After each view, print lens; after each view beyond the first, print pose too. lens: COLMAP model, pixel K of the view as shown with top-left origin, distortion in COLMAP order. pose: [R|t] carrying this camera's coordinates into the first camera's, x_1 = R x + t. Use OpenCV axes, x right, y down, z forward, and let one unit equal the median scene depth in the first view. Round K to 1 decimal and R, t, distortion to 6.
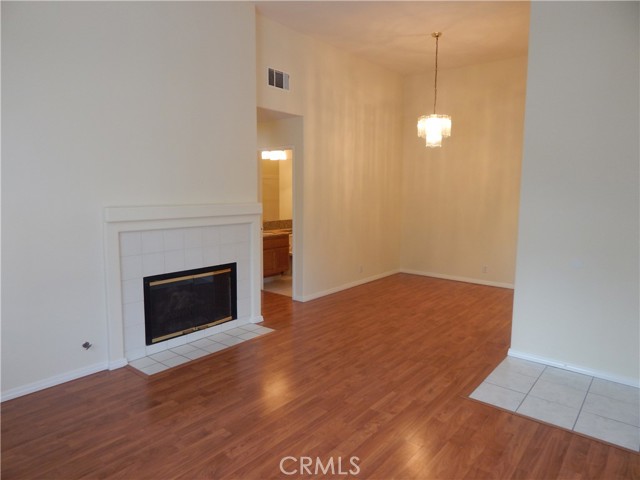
lens RADIAL K [[420.4, 0, 319.5], [0, 420.4, 234.7], [0, 0, 1]] dist [0.001550, 0.000348]
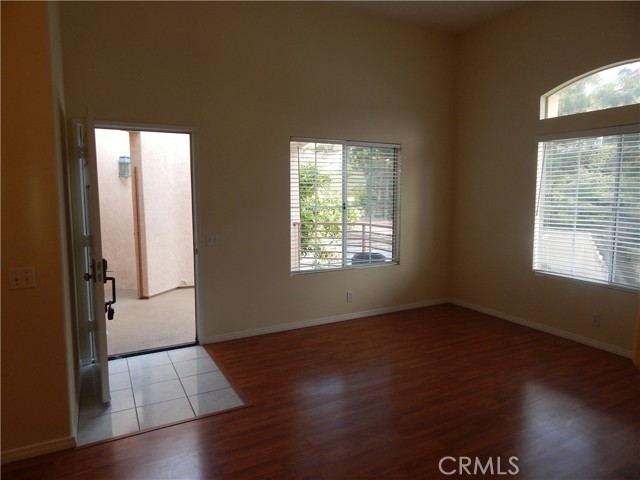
lens RADIAL K [[420.4, 0, 320.7], [0, 420.4, 236.5], [0, 0, 1]] dist [0.001550, 0.000348]
pose [[-0.926711, -0.043631, 0.373234, -0.110141], [0.037013, 0.977808, 0.206206, -0.135071], [-0.373948, 0.204908, -0.904531, 1.341950]]
